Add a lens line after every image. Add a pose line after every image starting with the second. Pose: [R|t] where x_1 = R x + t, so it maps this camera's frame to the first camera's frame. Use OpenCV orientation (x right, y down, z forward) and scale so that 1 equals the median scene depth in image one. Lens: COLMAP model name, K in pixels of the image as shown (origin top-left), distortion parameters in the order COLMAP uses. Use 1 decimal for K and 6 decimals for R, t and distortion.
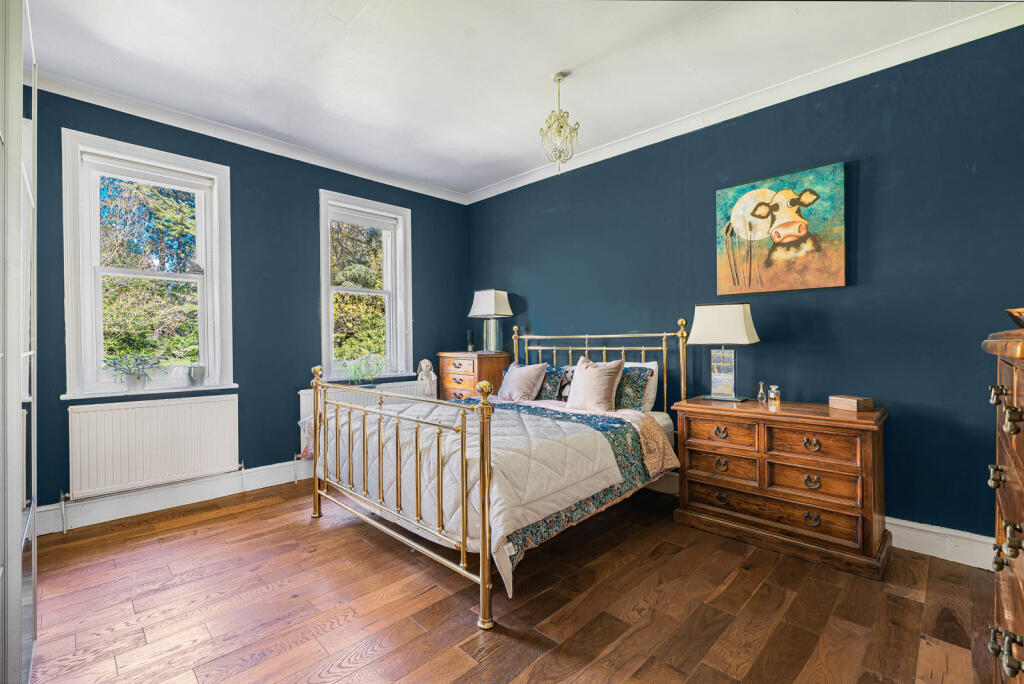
lens RADIAL K [[453.6, 0, 512.0], [0, 453.6, 342.0], [0, 0, 1]] dist [0.002394, 0.000242]
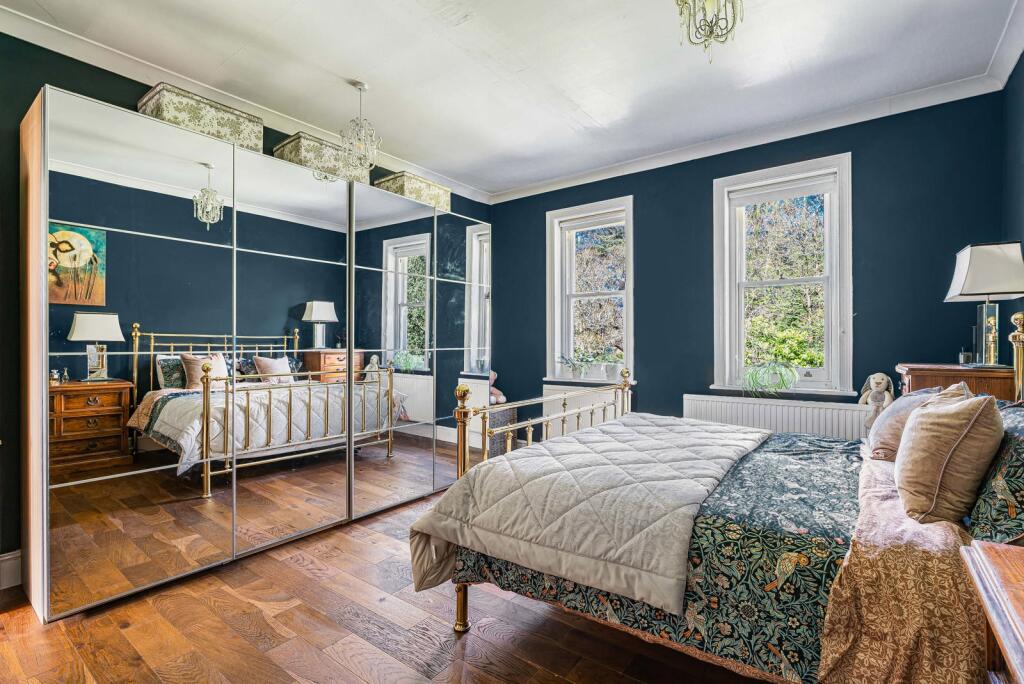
lens RADIAL K [[468.5, 0, 512.0], [0, 468.5, 342.0], [0, 0, 1]] dist [-0.001444, -0.000144]
pose [[0.138371, 0.000765, -0.990380, 0.682507], [-0.009660, 0.999953, -0.000578, -0.000923], [0.990333, 0.009648, 0.138372, 0.673877]]
